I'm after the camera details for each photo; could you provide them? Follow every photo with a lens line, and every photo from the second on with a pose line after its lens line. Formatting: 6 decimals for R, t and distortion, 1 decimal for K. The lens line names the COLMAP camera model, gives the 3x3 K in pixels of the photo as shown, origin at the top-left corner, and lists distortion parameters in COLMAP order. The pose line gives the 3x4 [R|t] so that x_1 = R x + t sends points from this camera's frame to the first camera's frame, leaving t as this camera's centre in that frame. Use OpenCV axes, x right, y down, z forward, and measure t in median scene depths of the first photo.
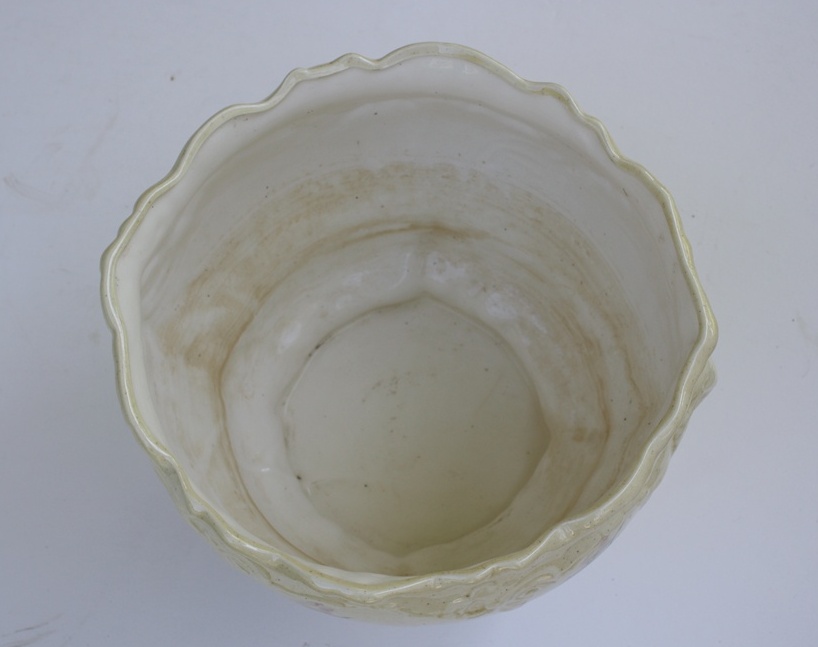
lens RADIAL K [[1331.3, 0, 446.7], [0, 1331.3, 323.4], [0, 0, 1]] dist [-0.058606, -0.100244]
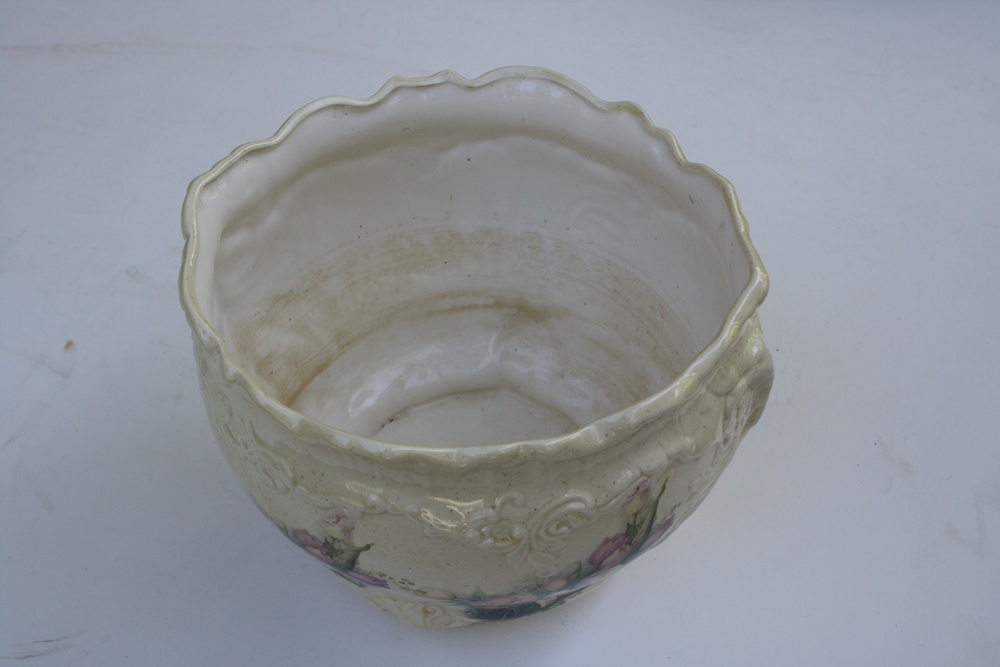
lens RADIAL K [[1335.2, 0, 500.0], [0, 1335.2, 333.5], [0, 0, 1]] dist [-0.080324, 0.016282]
pose [[0.992484, 0.078544, -0.093847, 0.078809], [-0.108540, 0.919185, -0.378574, 0.353988], [0.056529, 0.385914, 0.920801, 0.057174]]
